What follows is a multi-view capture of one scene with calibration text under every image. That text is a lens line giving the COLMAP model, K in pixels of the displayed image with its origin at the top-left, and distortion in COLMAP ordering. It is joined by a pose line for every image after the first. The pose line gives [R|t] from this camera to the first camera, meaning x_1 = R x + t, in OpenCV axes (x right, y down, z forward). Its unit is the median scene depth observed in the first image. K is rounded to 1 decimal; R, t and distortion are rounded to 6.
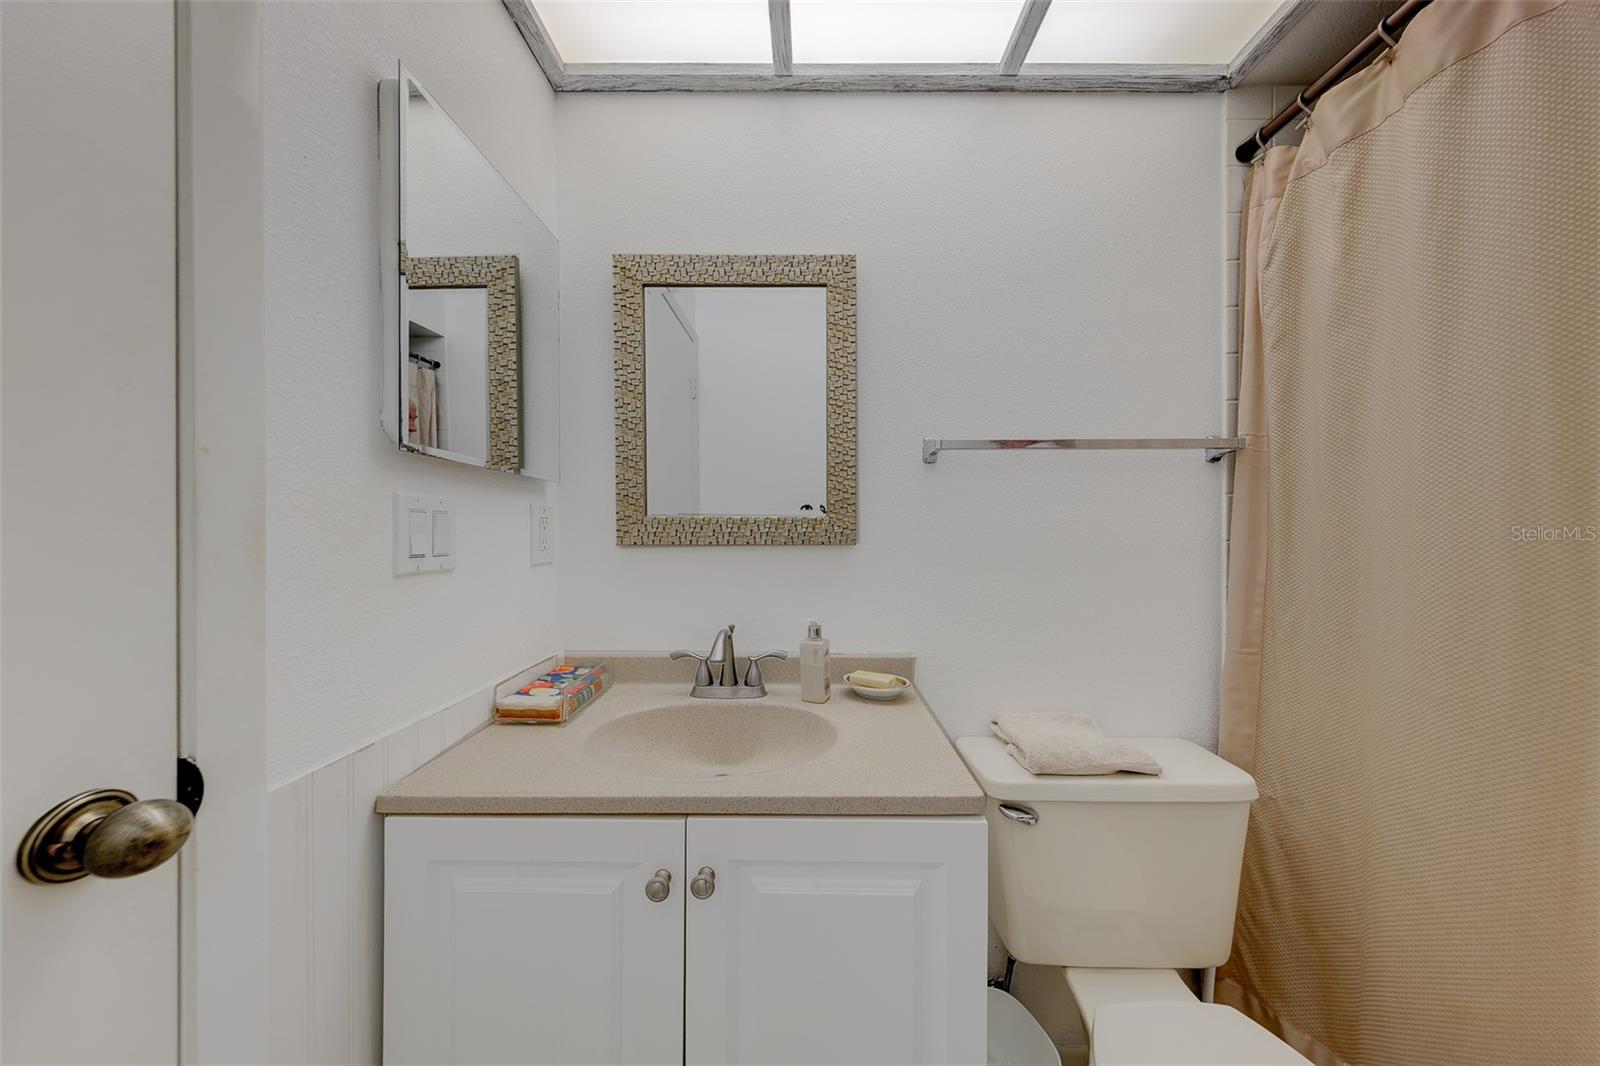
lens RADIAL K [[514.5, 0, 815.7], [0, 514.5, 532.8], [0, 0, 1]] dist [0.016573, -0.001235]
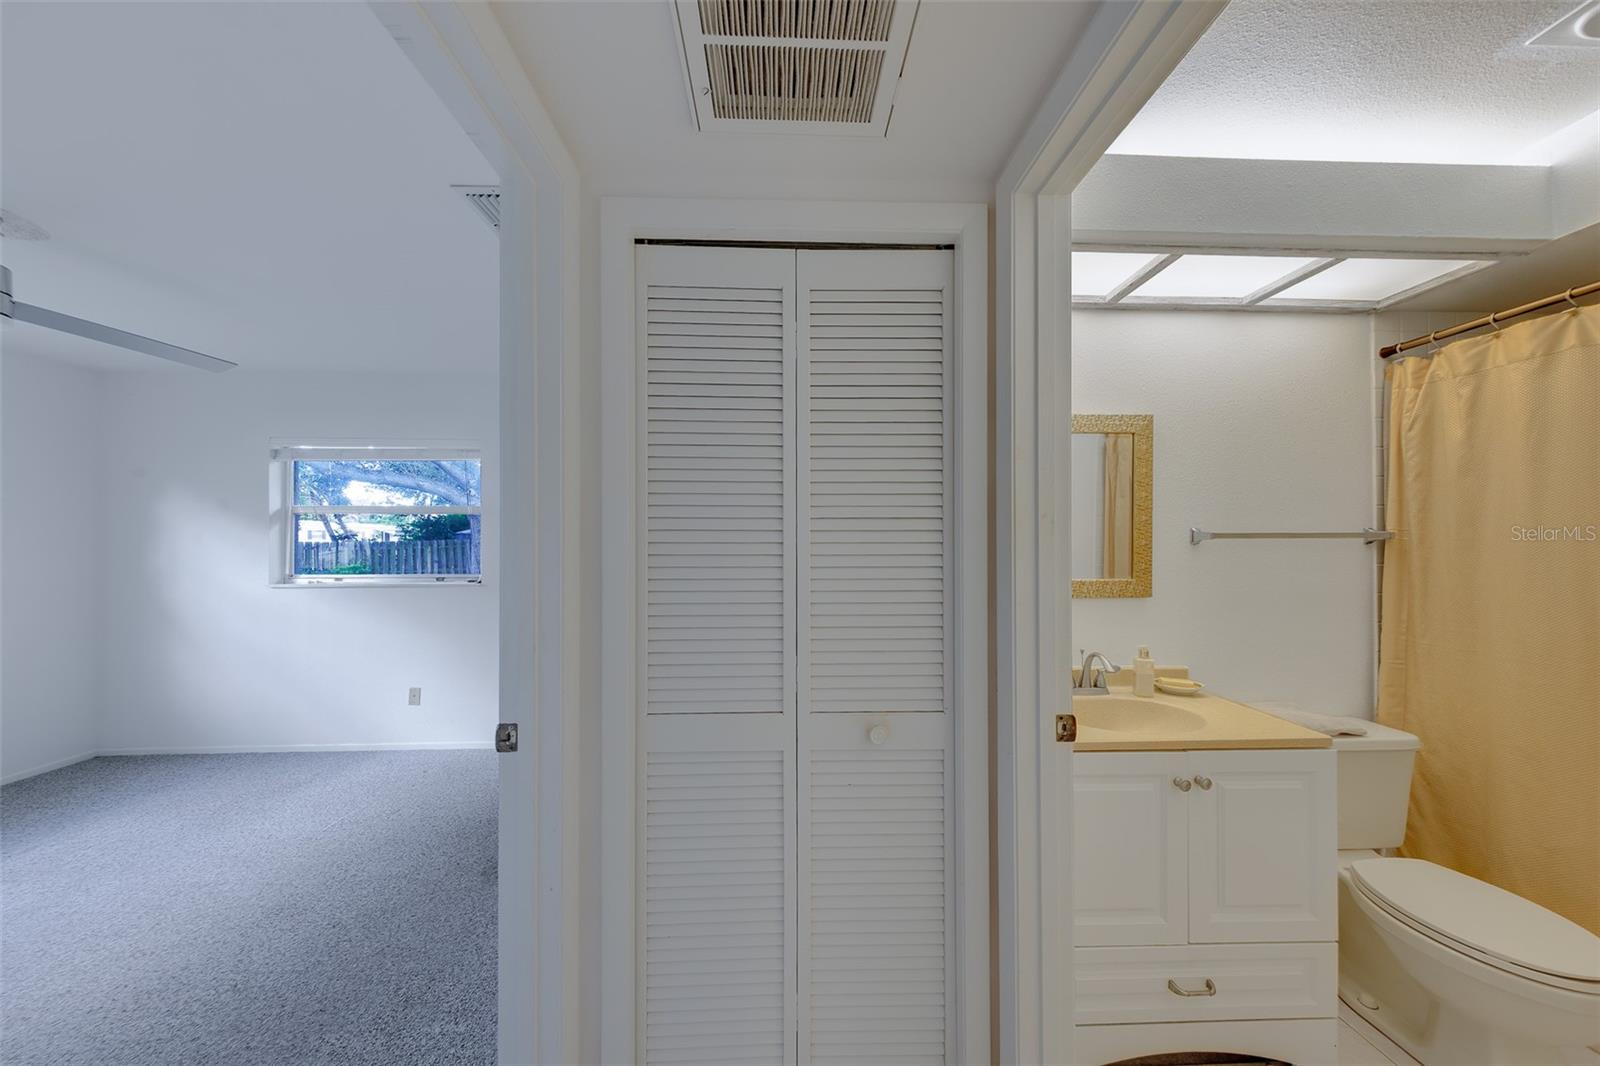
lens RADIAL K [[514.5, 0, 806.7], [0, 514.5, 542.5], [0, 0, 1]] dist [0.016573, -0.001235]
pose [[0.998955, -0.003576, 0.045555, -1.108761], [0.003613, 0.999993, -0.000721, -0.155667], [-0.045552, 0.000885, 0.998962, -0.569216]]
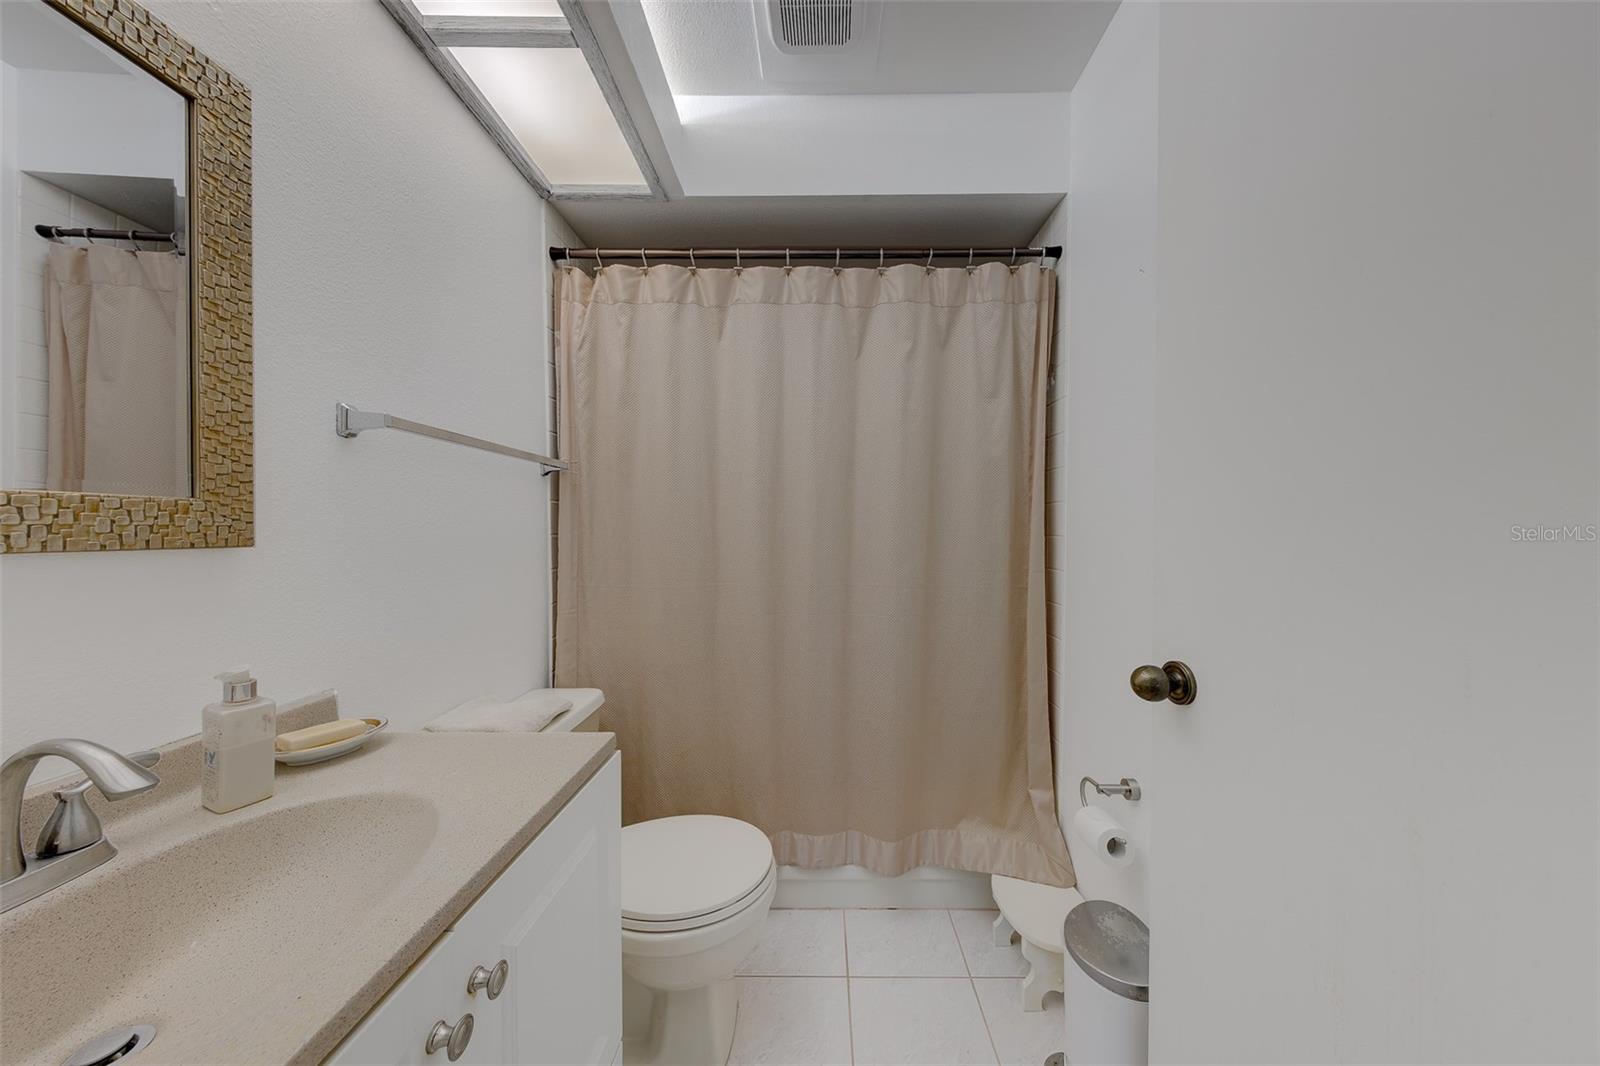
lens RADIAL K [[518.0, 0, 810.3], [0, 518.0, 538.1], [0, 0, 1]] dist [0.013759, -0.000310]
pose [[0.023904, -0.014398, 0.999611, -0.589954], [-0.000319, 0.999896, 0.014410, 0.003559], [-0.999714, -0.000663, 0.023897, 0.307862]]
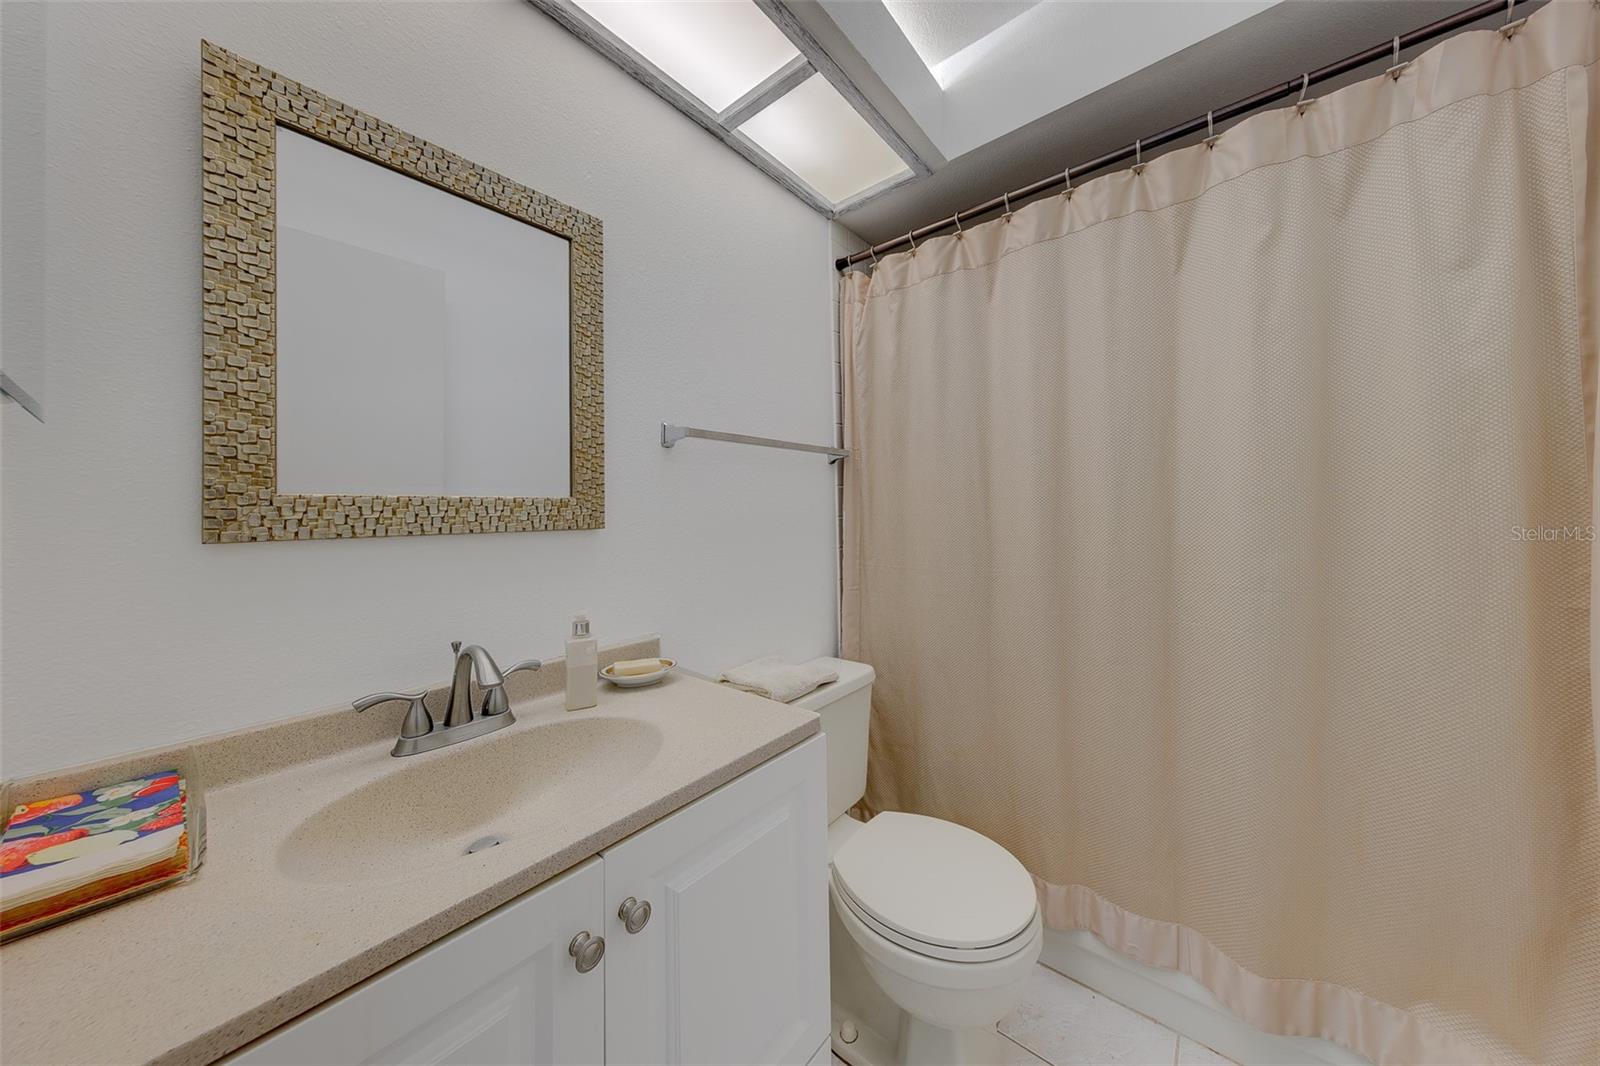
lens RADIAL K [[514.5, 0, 818.7], [0, 514.5, 502.8], [0, 0, 1]] dist [0.016573, -0.001235]
pose [[0.630443, 0.003847, 0.776226, -0.423291], [0.018830, 0.999618, -0.020247, 0.003409], [-0.776007, 0.027380, 0.630129, 0.115503]]
